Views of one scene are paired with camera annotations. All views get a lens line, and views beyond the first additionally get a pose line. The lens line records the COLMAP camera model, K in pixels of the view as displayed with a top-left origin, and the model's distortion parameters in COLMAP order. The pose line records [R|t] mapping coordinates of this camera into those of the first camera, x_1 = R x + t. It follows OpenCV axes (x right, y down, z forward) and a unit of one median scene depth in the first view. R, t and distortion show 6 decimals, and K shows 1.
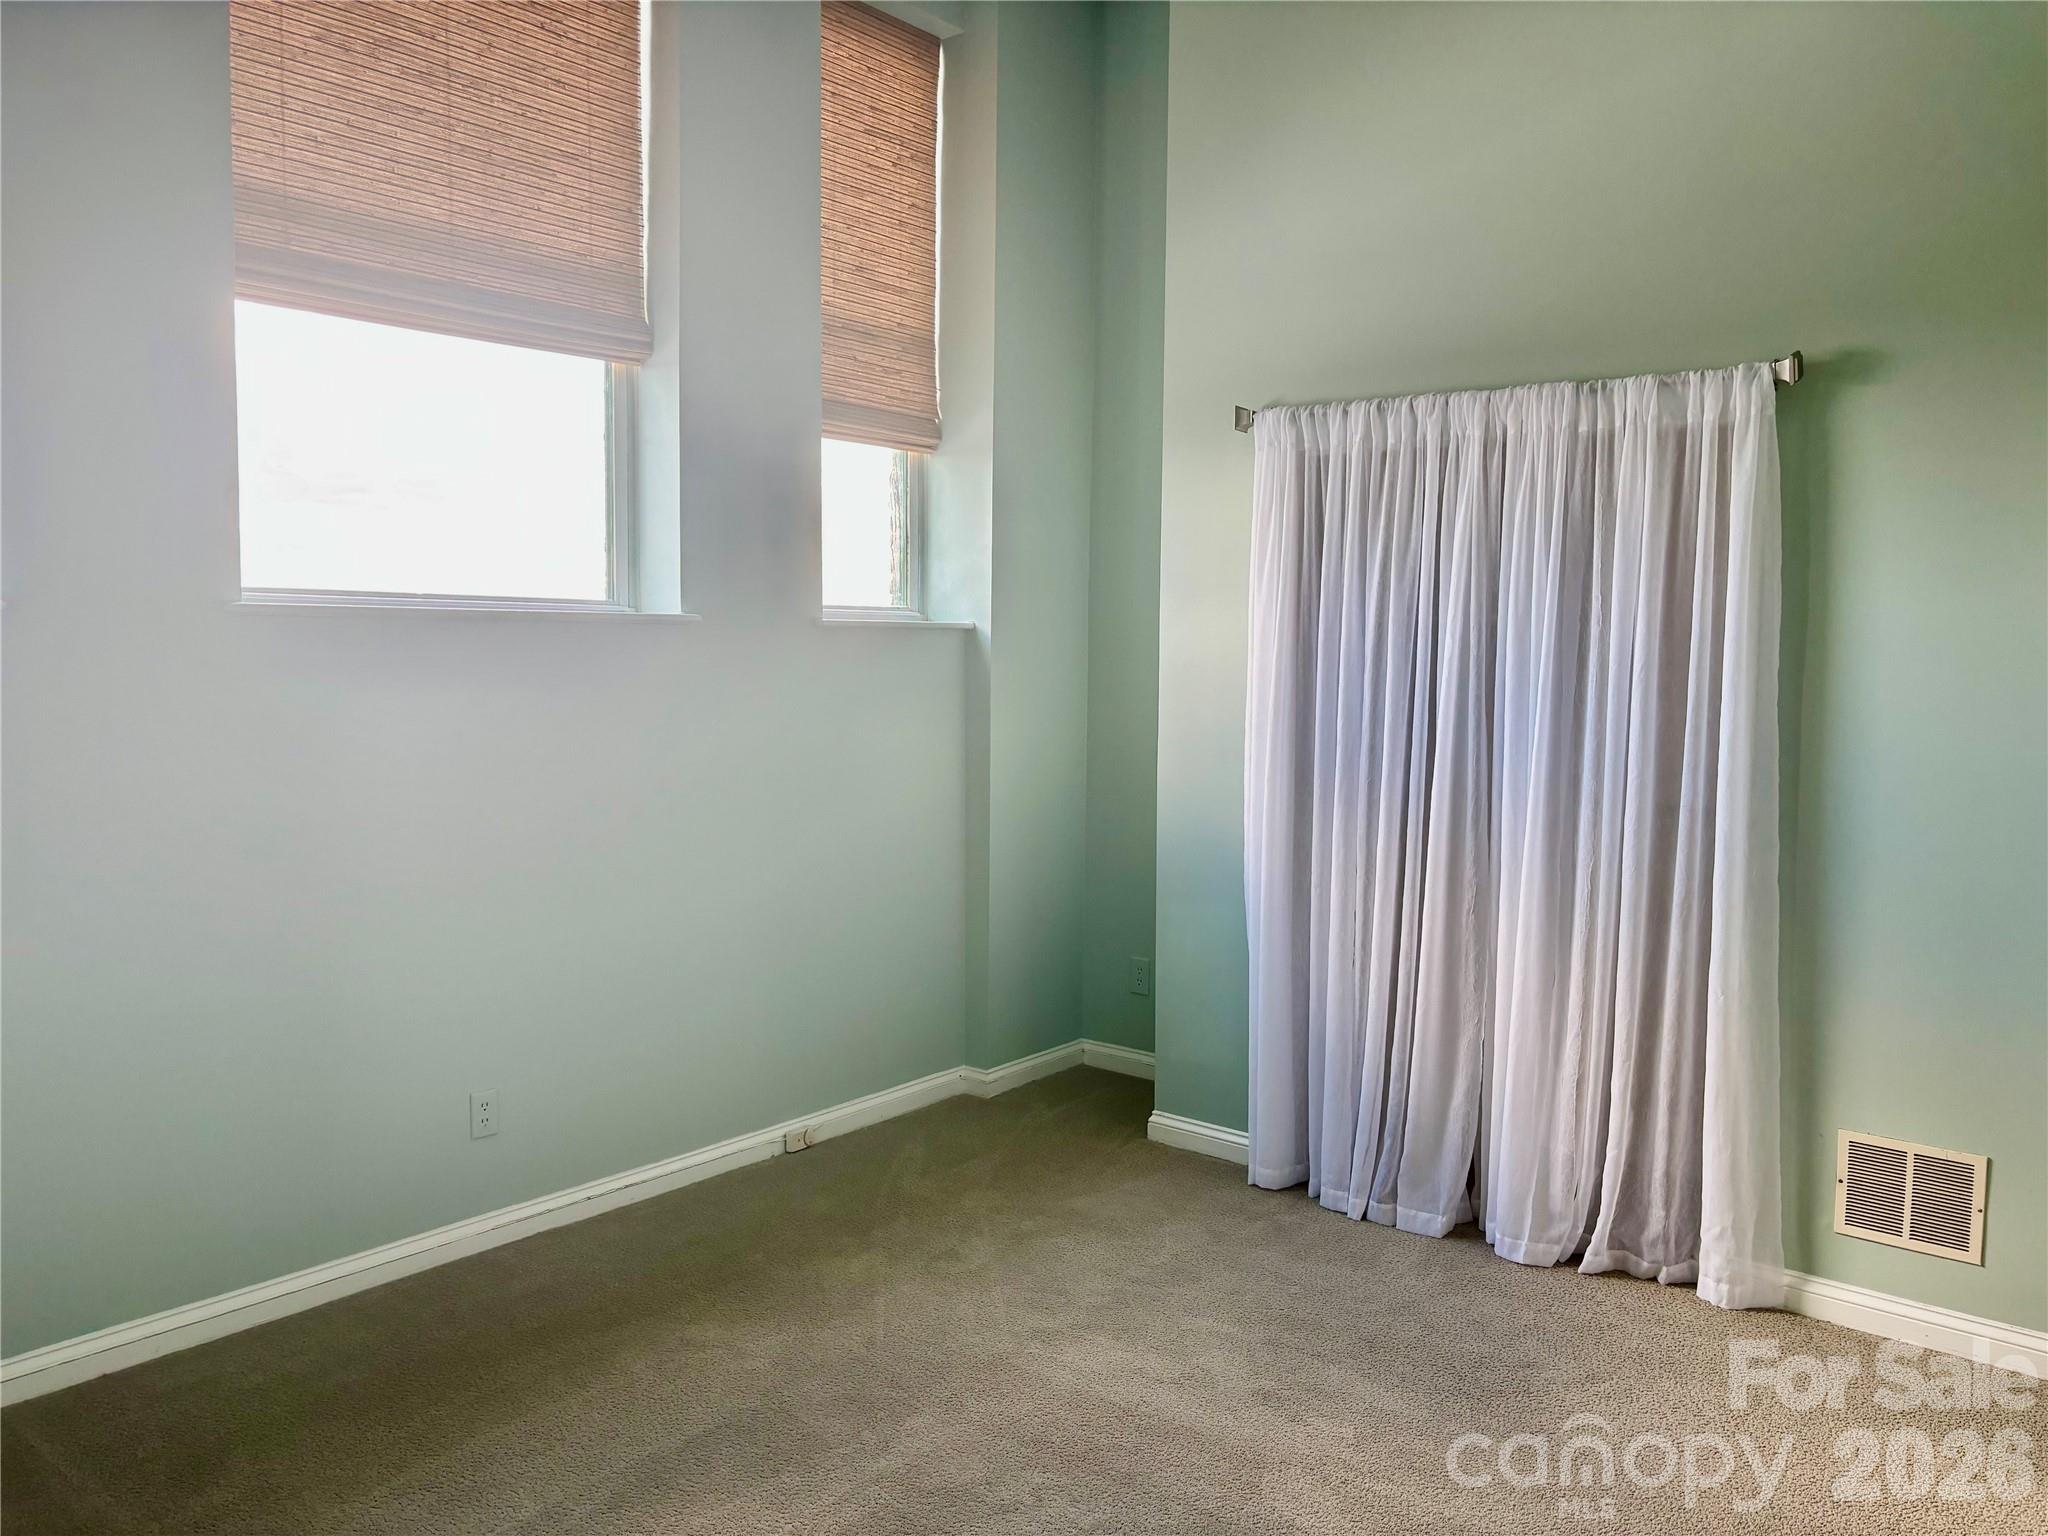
lens RADIAL K [[1534.7, 0, 1024.0], [0, 1534.7, 768.0], [0, 0, 1]] dist [0.009475, -0.011050]
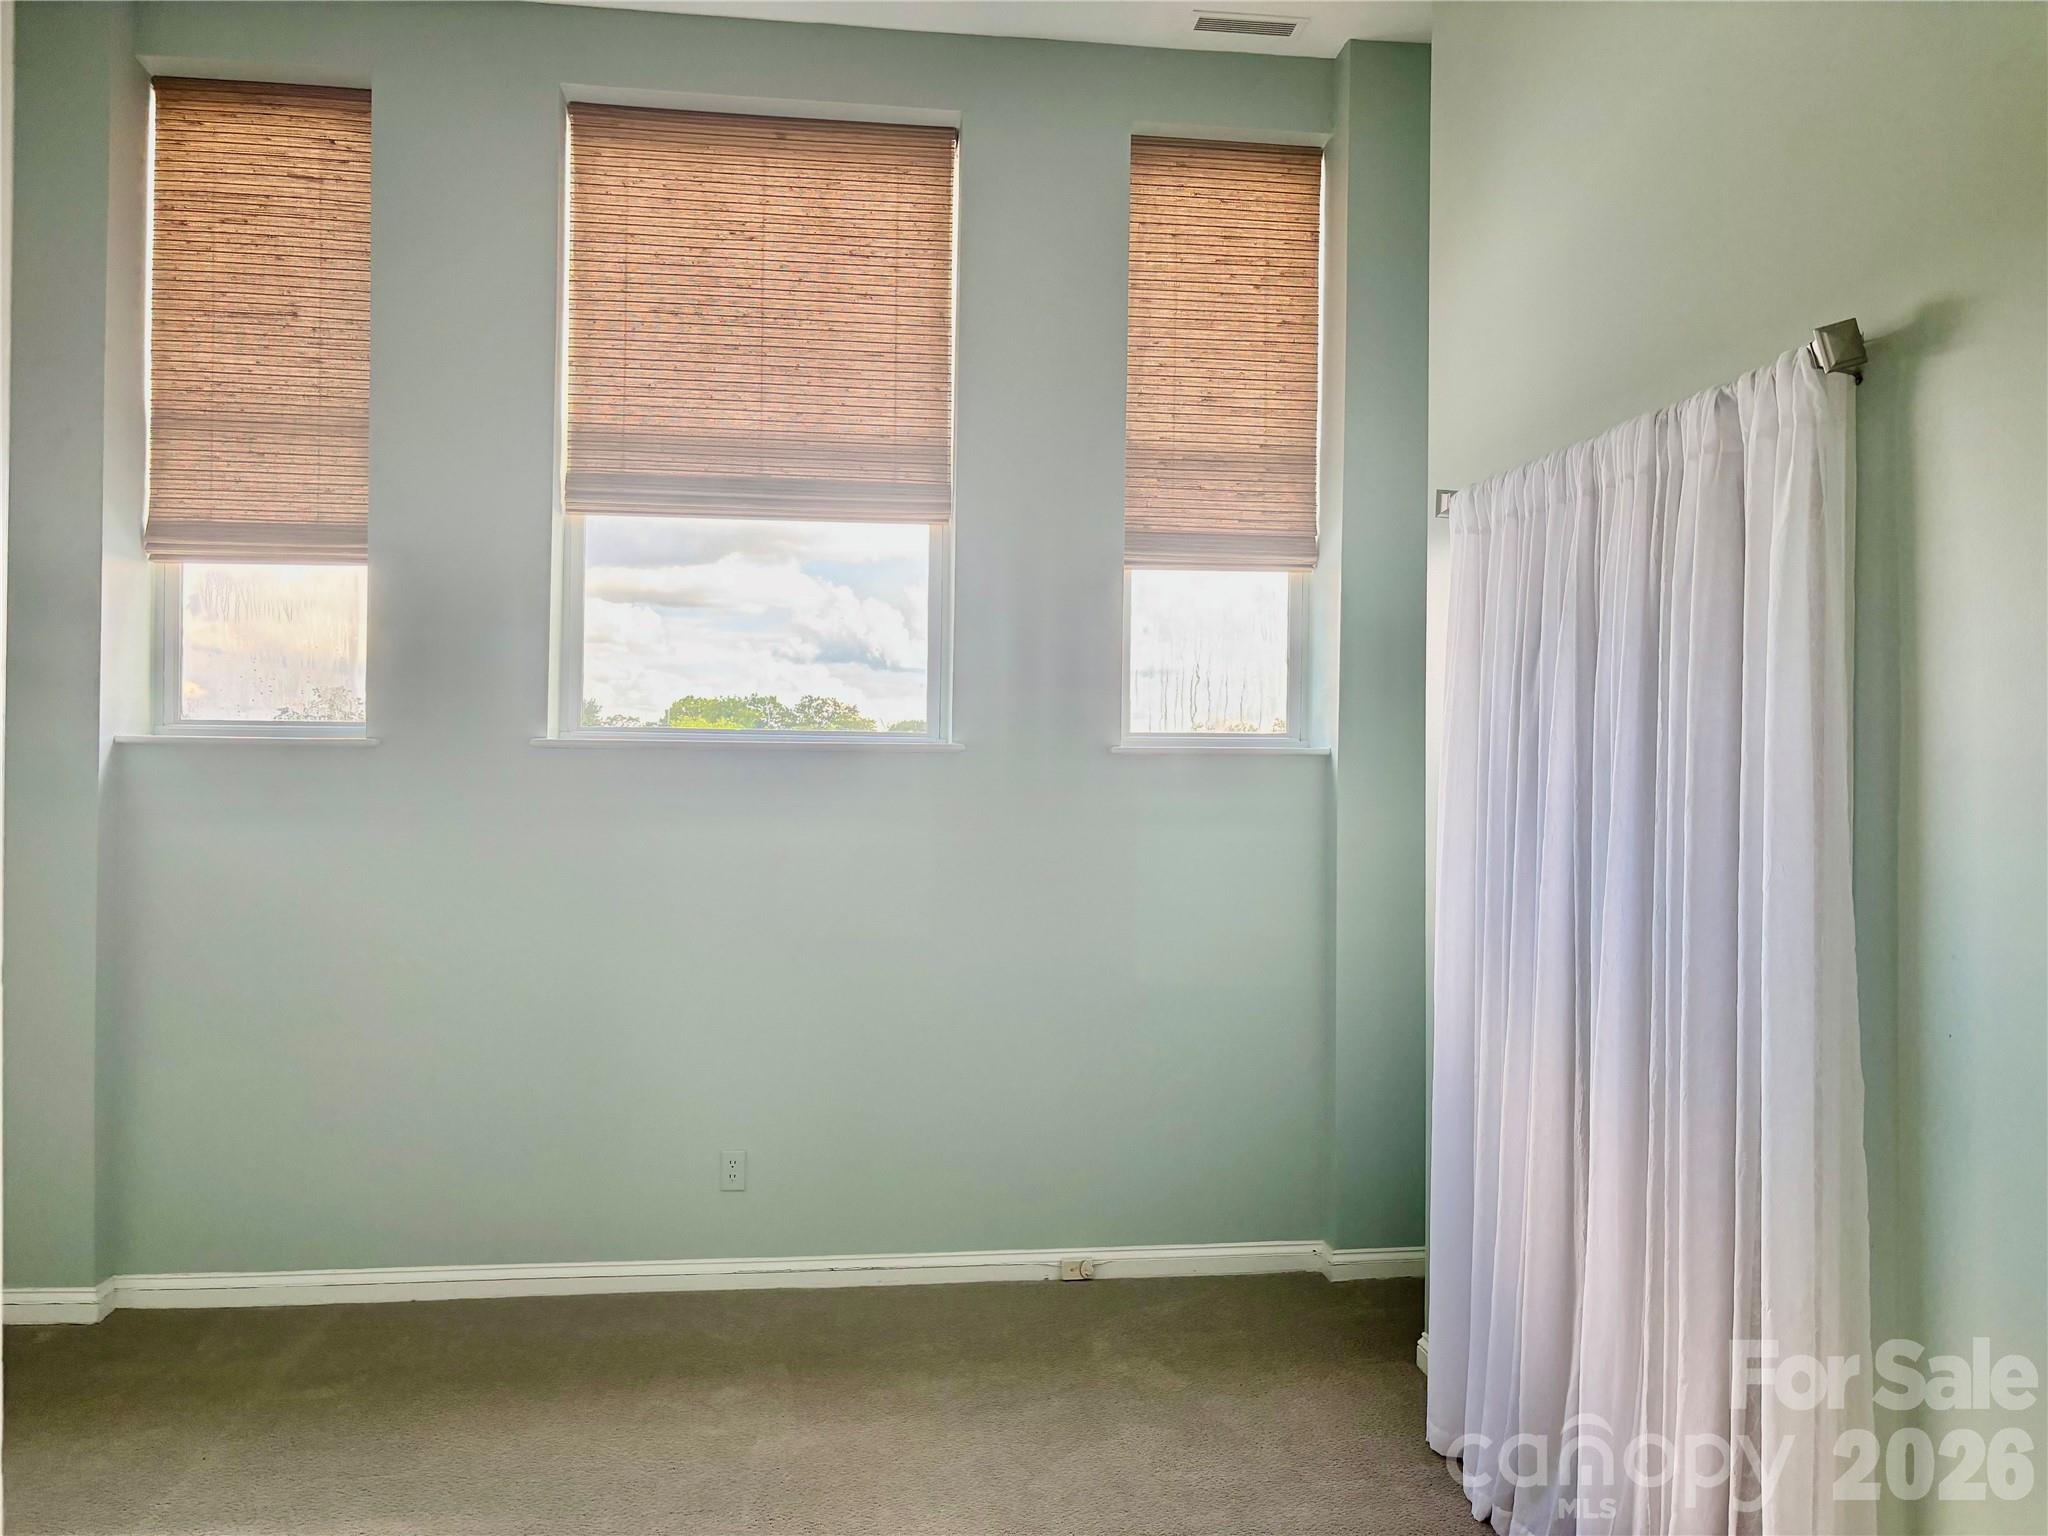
lens RADIAL K [[1534.7, 0, 1024.0], [0, 1534.7, 768.0], [0, 0, 1]] dist [0.009475, -0.011050]
pose [[0.729366, -0.001984, -0.684121, 0.551435], [-0.059511, 0.996021, -0.066336, -0.014579], [0.681530, 0.089096, 0.726346, 0.245219]]
